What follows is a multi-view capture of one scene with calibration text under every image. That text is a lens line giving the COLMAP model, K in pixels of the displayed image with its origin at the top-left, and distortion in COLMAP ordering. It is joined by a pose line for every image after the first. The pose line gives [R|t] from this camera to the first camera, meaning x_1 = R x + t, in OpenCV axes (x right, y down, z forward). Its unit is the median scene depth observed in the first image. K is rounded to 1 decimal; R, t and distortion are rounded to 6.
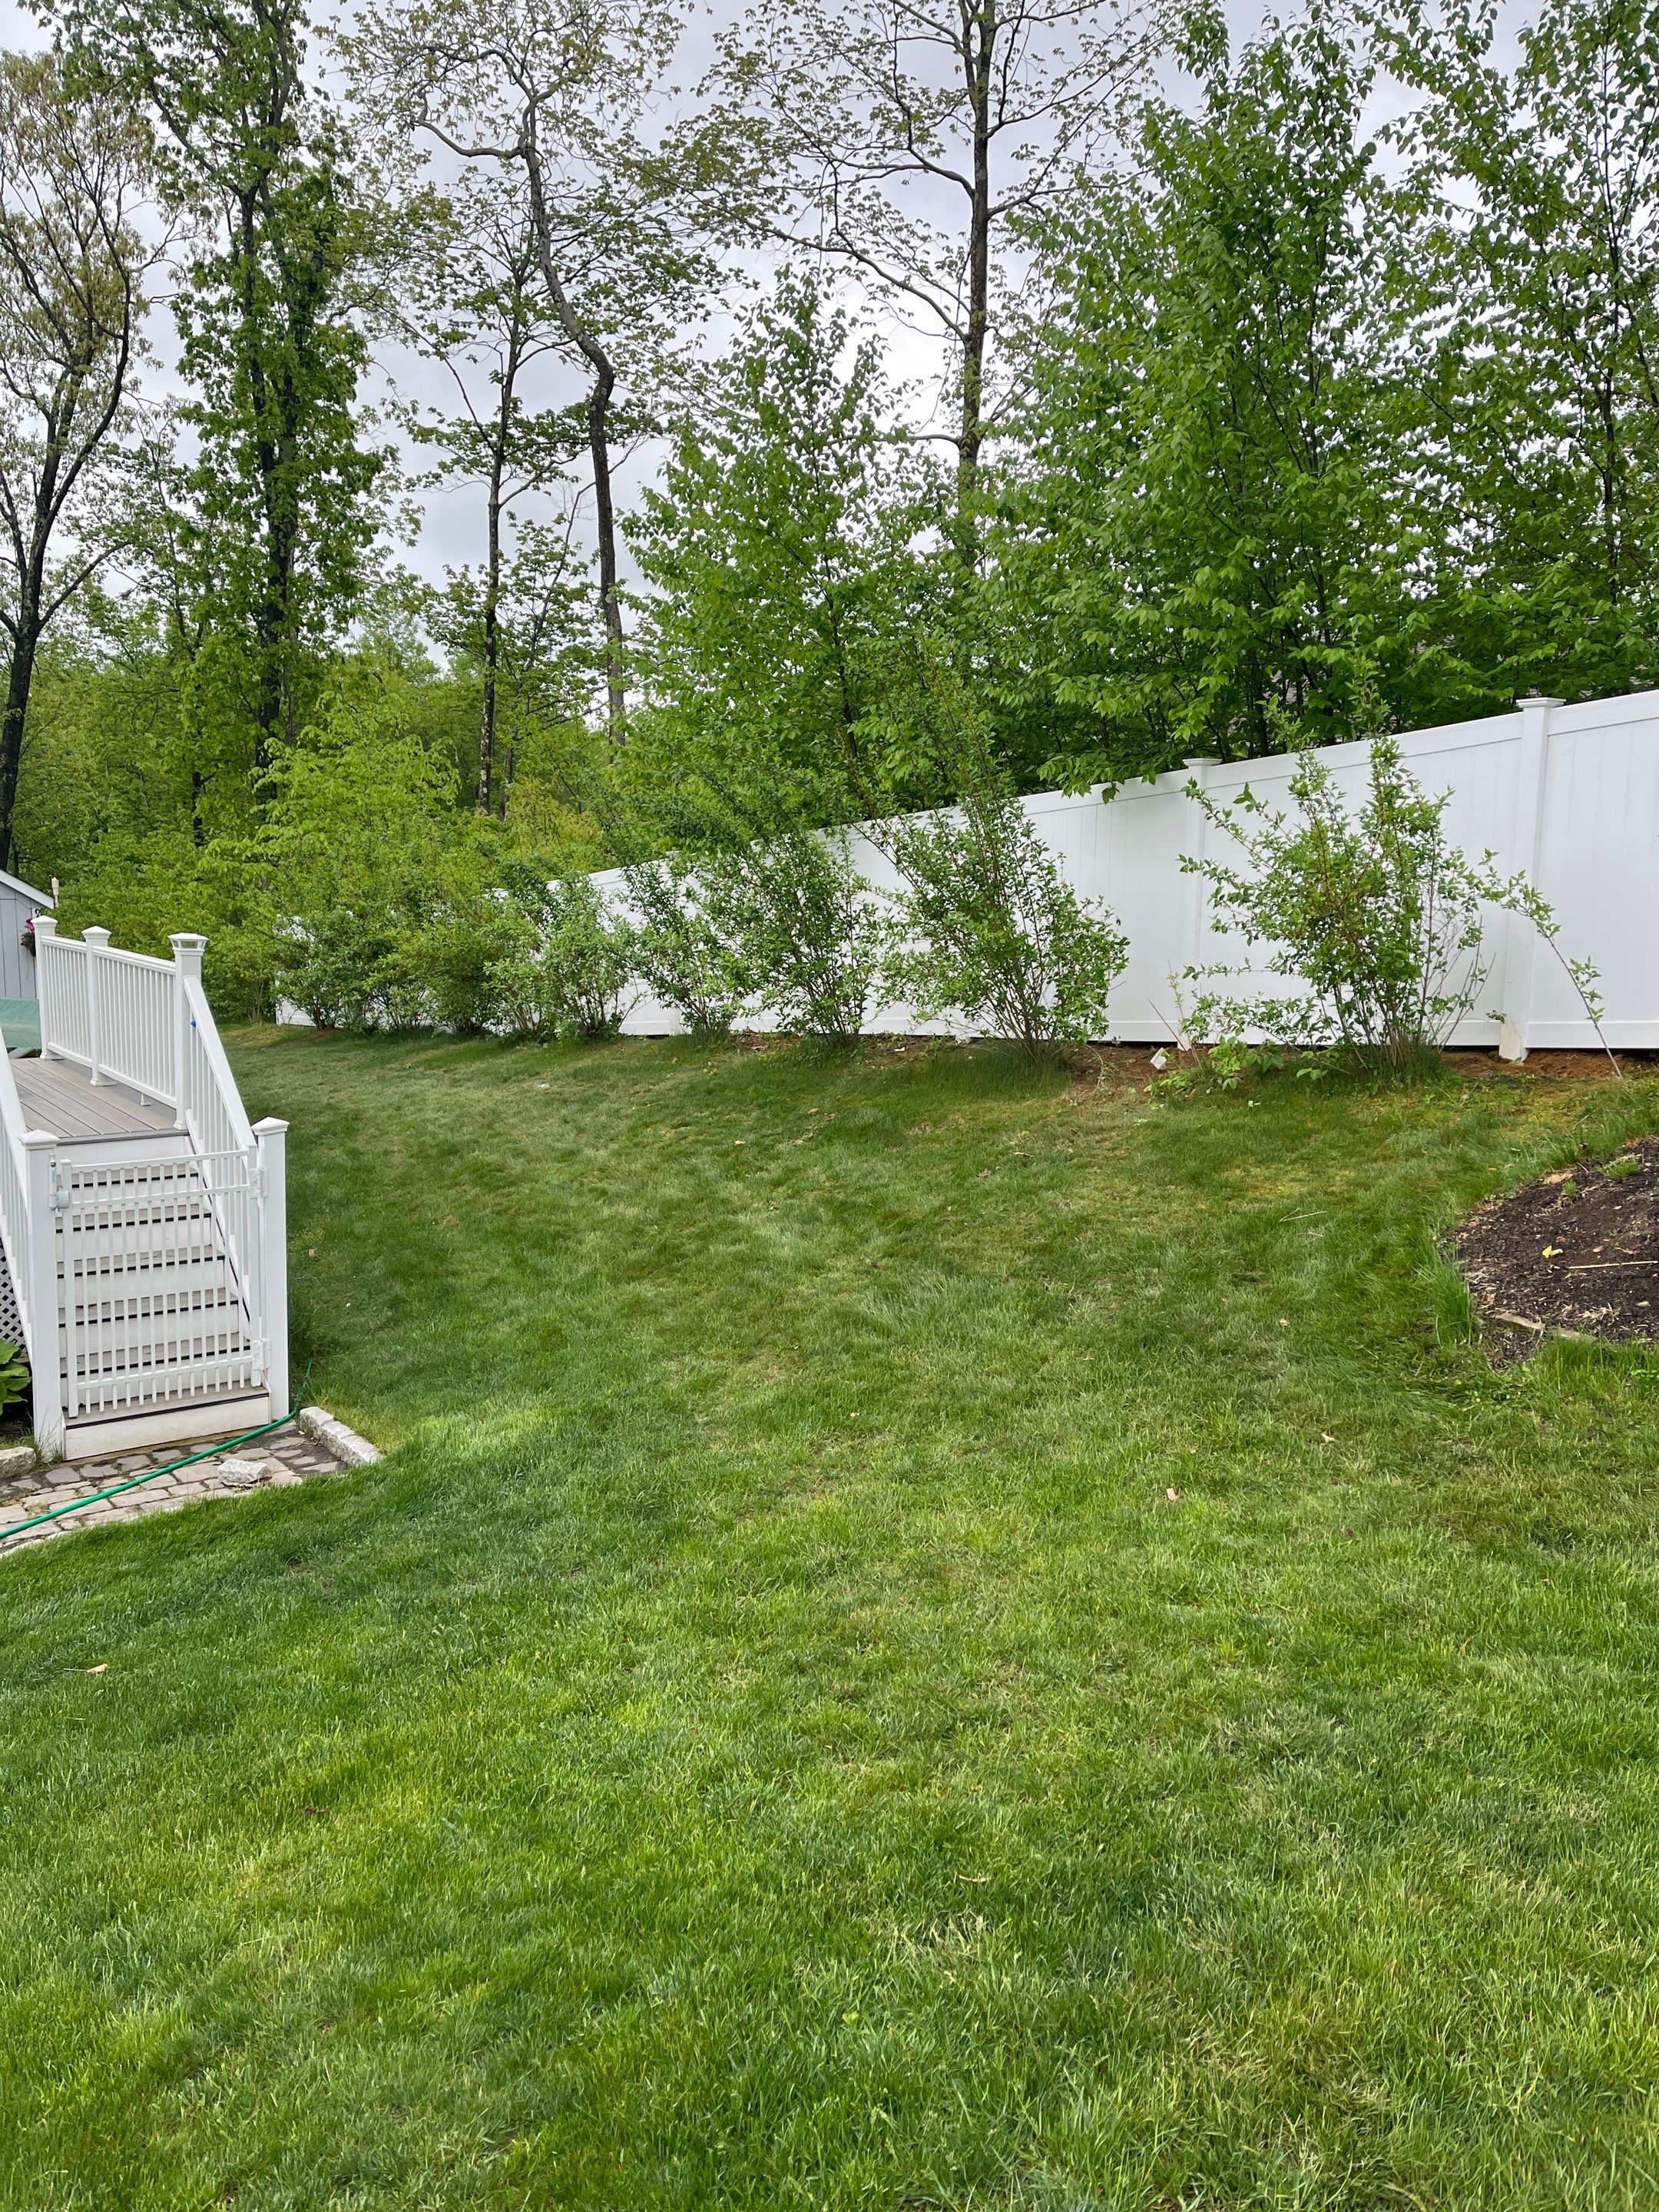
lens RADIAL K [[1477.8, 0, 829.5], [0, 1477.8, 1106.0], [0, 0, 1]] dist [0.004759, 0.000135]
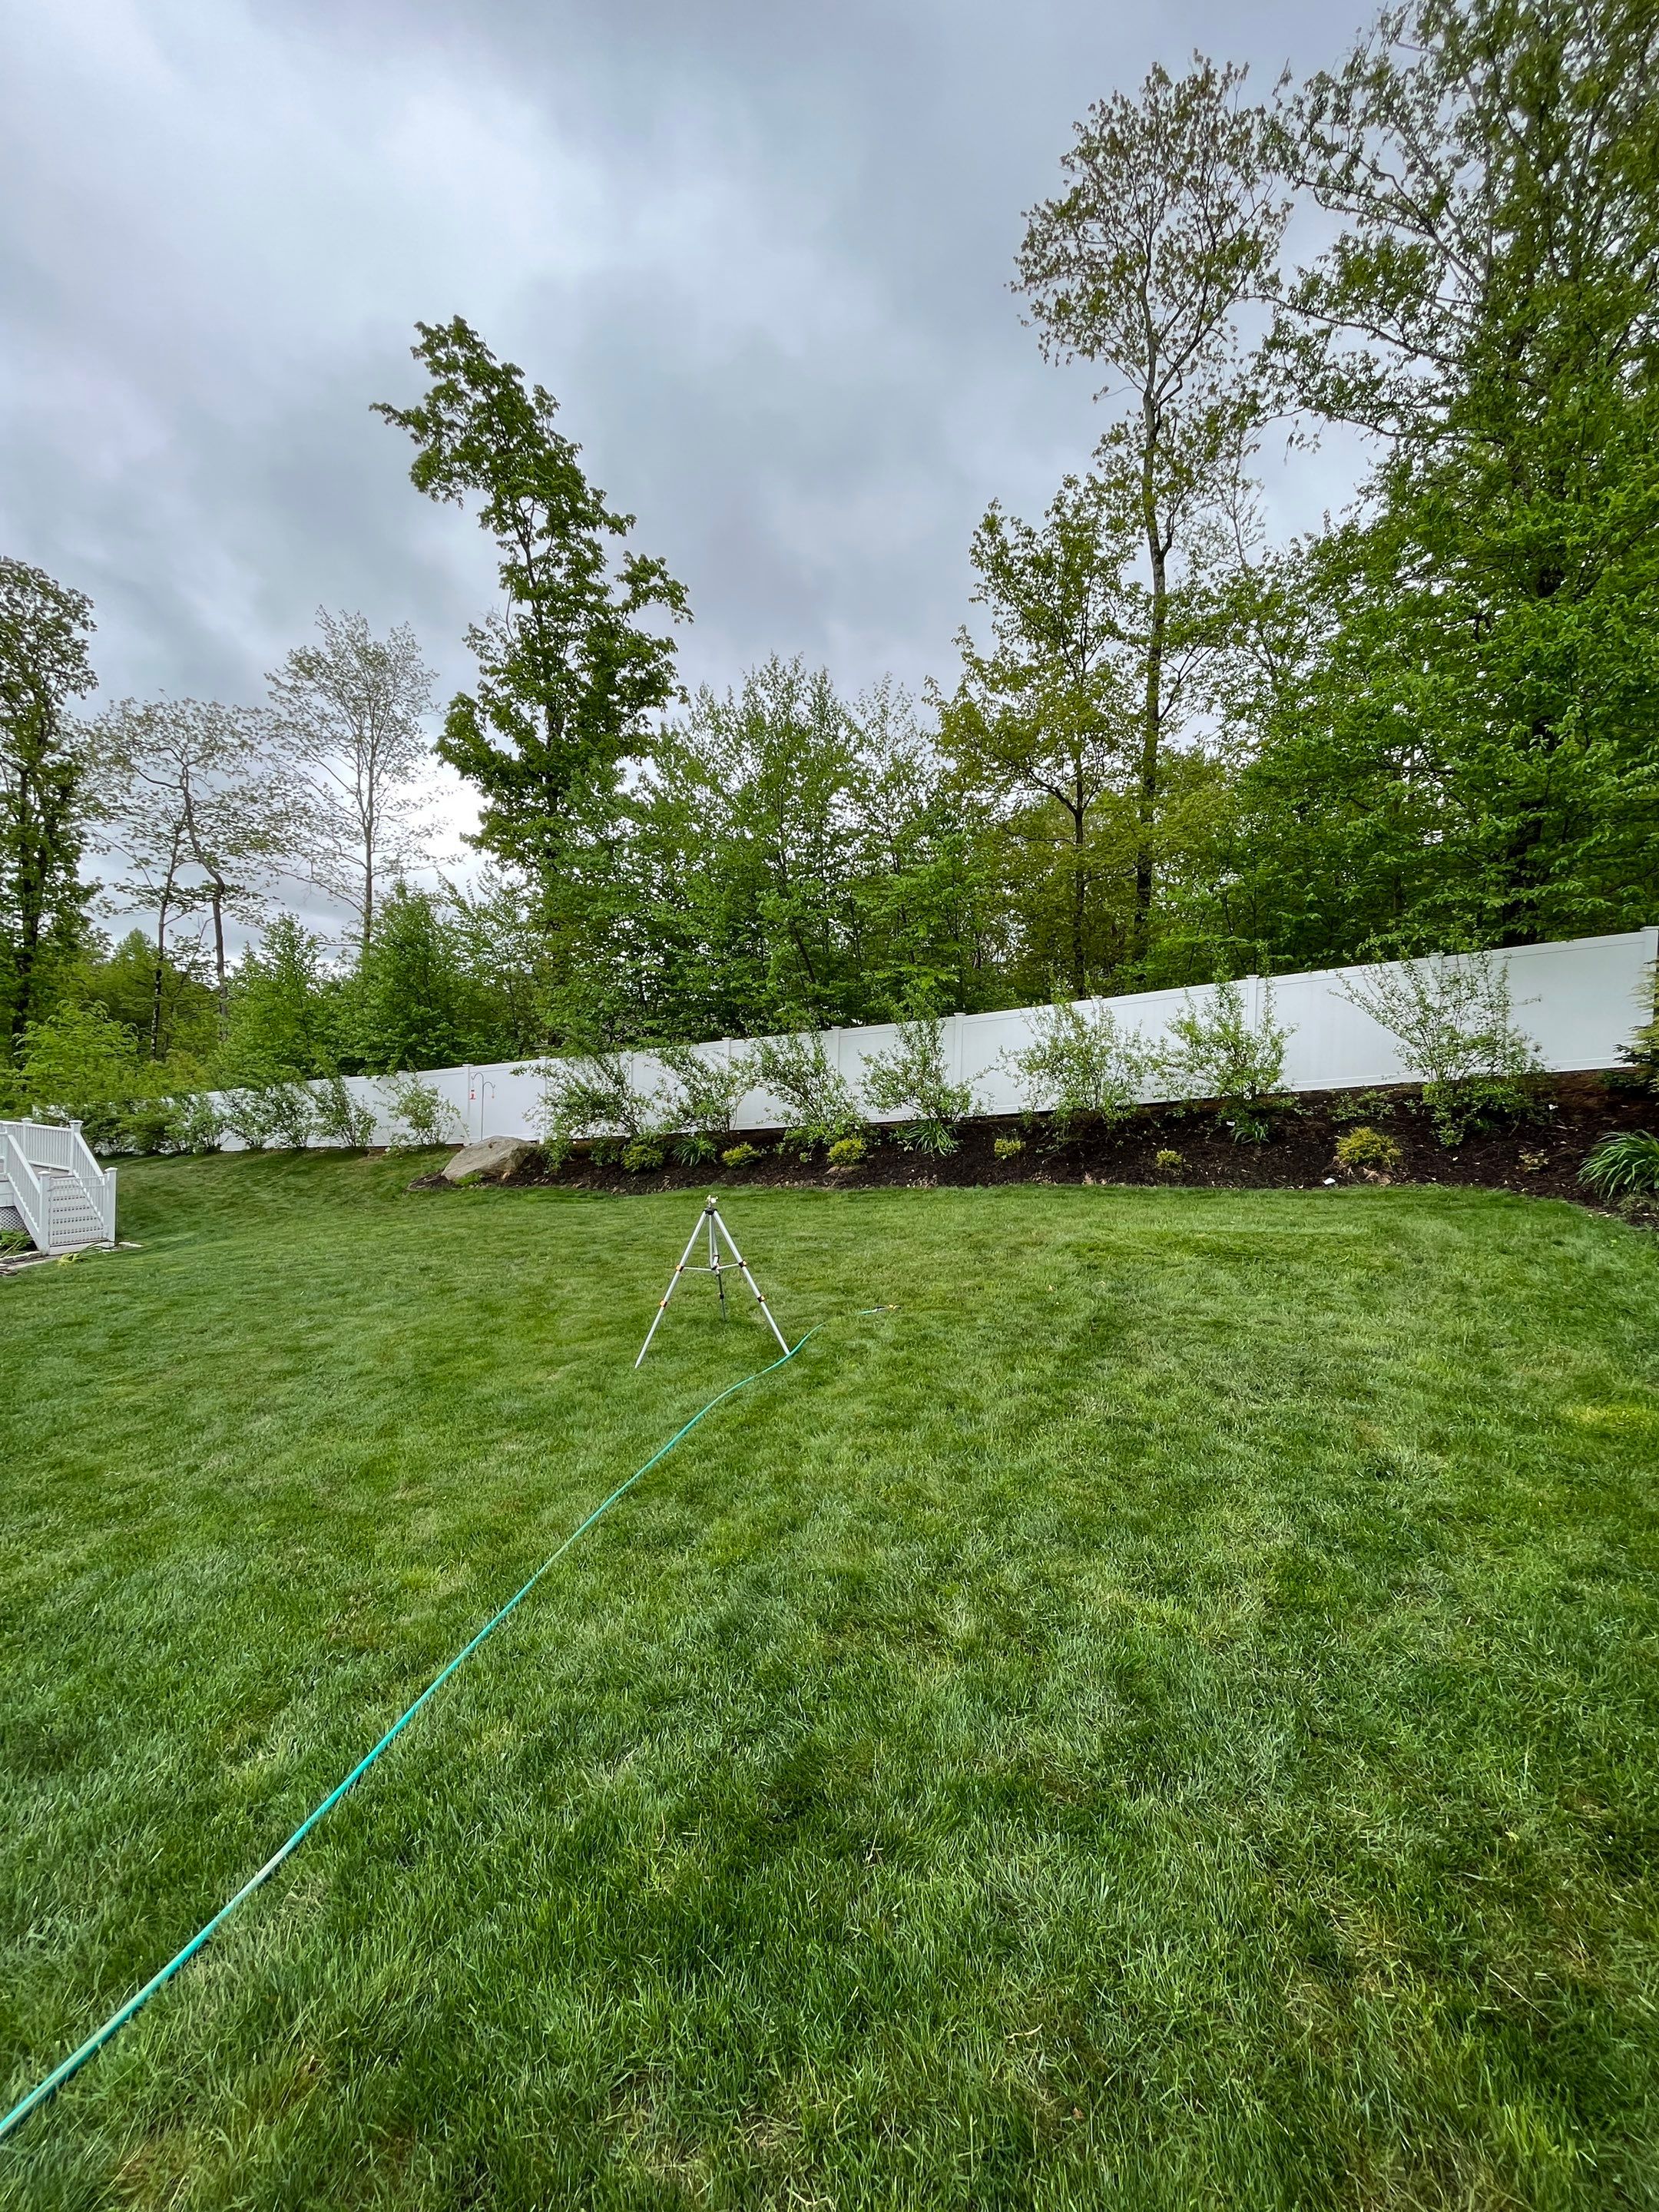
lens RADIAL K [[935.1, 0, 829.5], [0, 935.1, 1106.0], [0, 0, 1]] dist [0.010304, -0.000015]
pose [[0.911167, -0.002770, 0.412028, 0.179742], [0.048427, 0.993767, -0.100414, 0.103726], [-0.409181, 0.111447, 0.905621, -1.117640]]
